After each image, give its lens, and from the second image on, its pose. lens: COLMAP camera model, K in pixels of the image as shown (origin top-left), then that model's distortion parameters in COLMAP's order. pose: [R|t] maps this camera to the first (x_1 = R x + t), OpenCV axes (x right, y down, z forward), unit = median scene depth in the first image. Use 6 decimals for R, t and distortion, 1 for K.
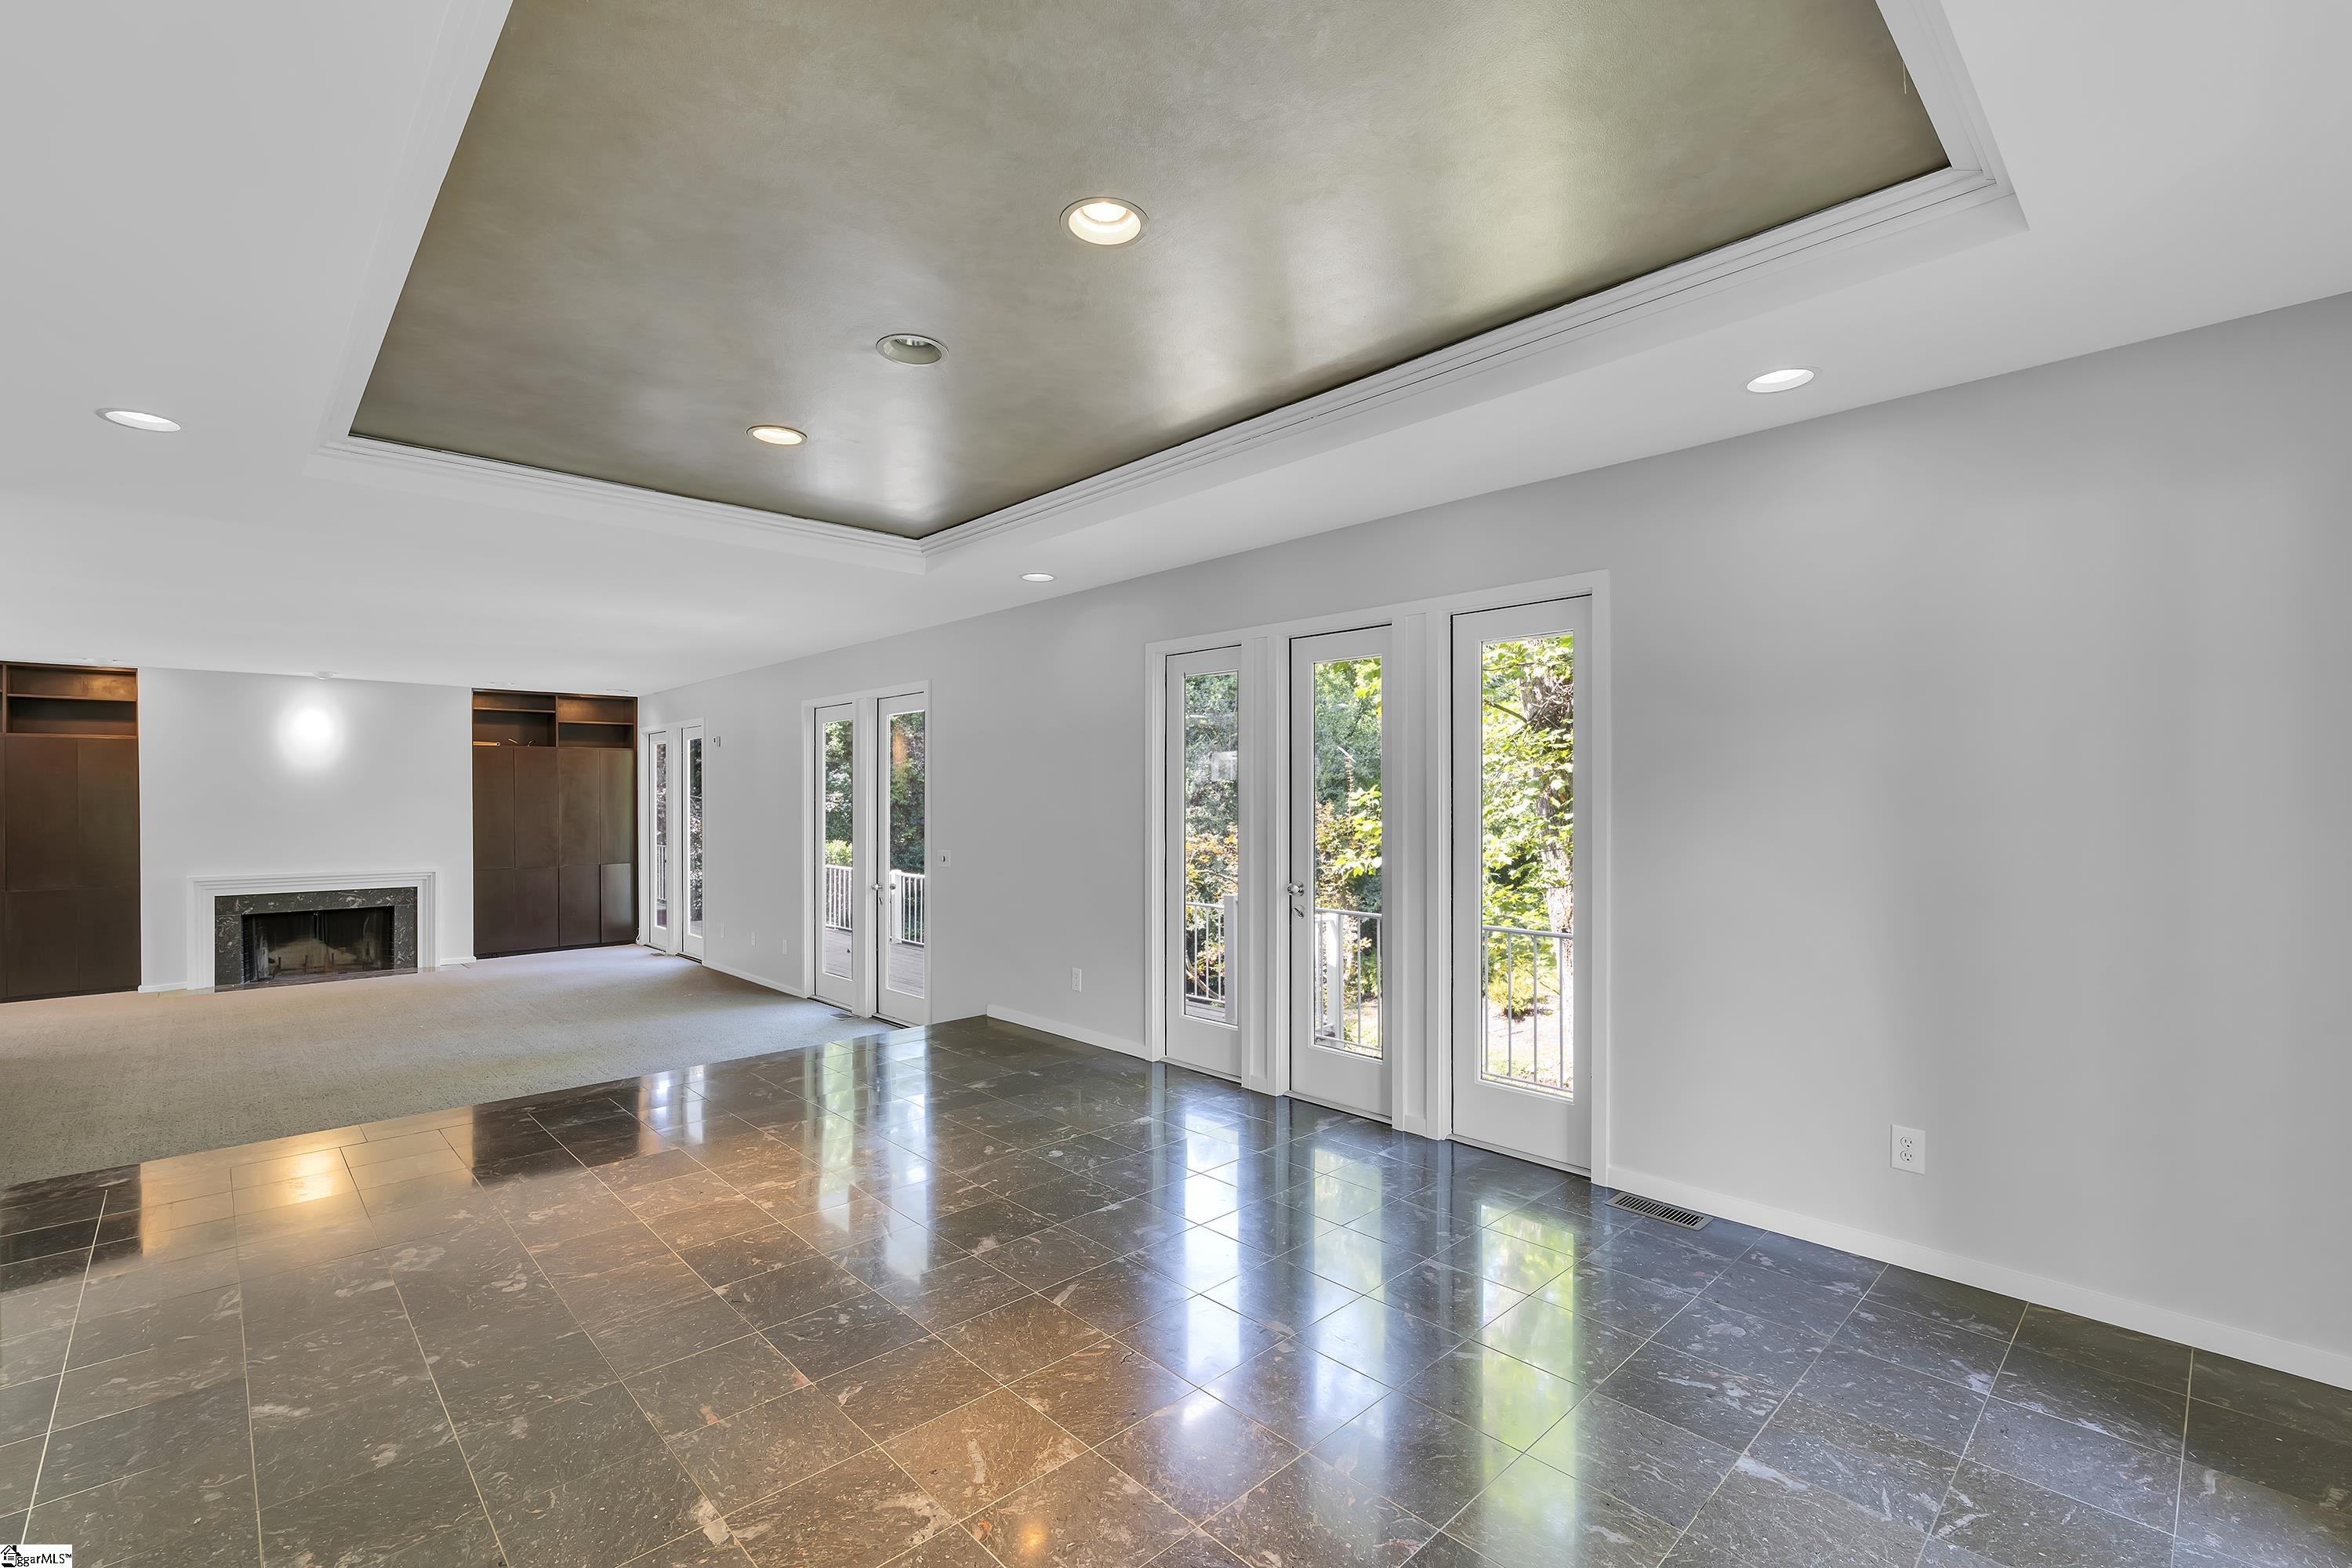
lens RADIAL K [[1037.3, 0, 1165.8], [0, 1037.3, 790.9], [0, 0, 1]] dist [-0.001167, -0.000495]
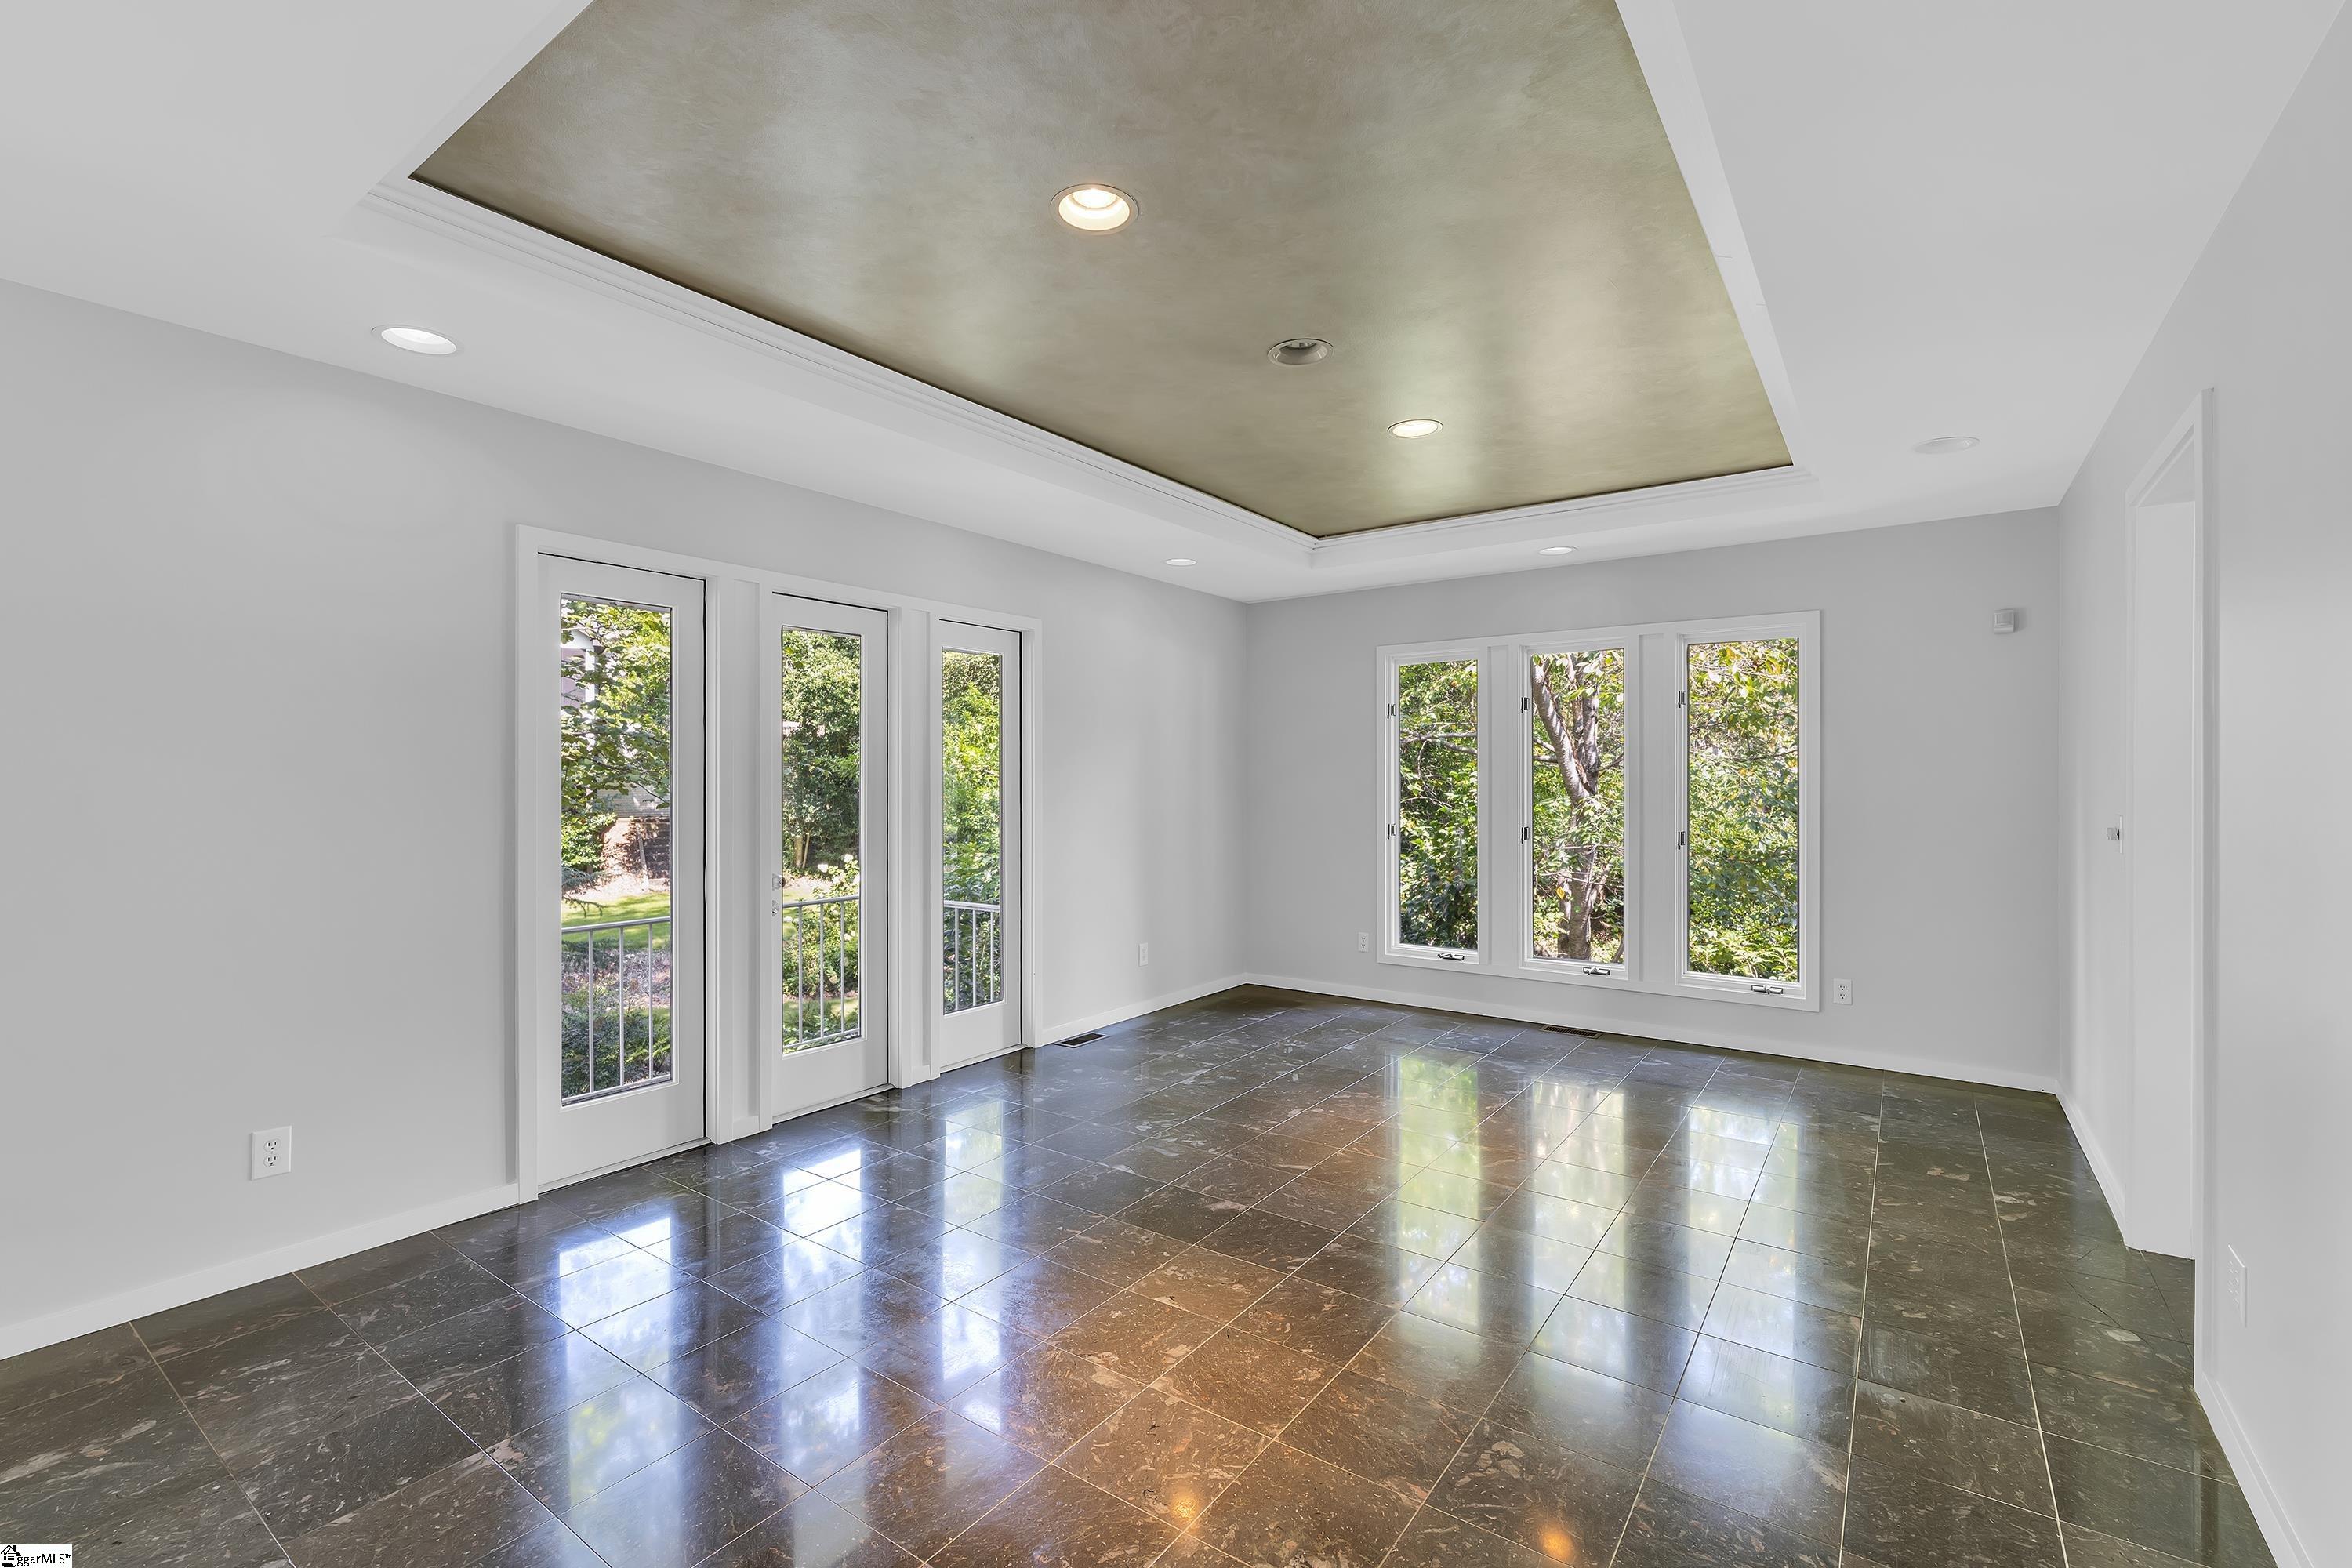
lens RADIAL K [[1037.3, 0, 1165.8], [0, 1037.3, 790.9], [0, 0, 1]] dist [-0.001167, -0.000495]
pose [[-0.190919, -0.011460, 0.981539, -0.841278], [-0.006764, 0.999923, 0.010359, 0.005775], [-0.981582, -0.004661, -0.190982, 0.896331]]
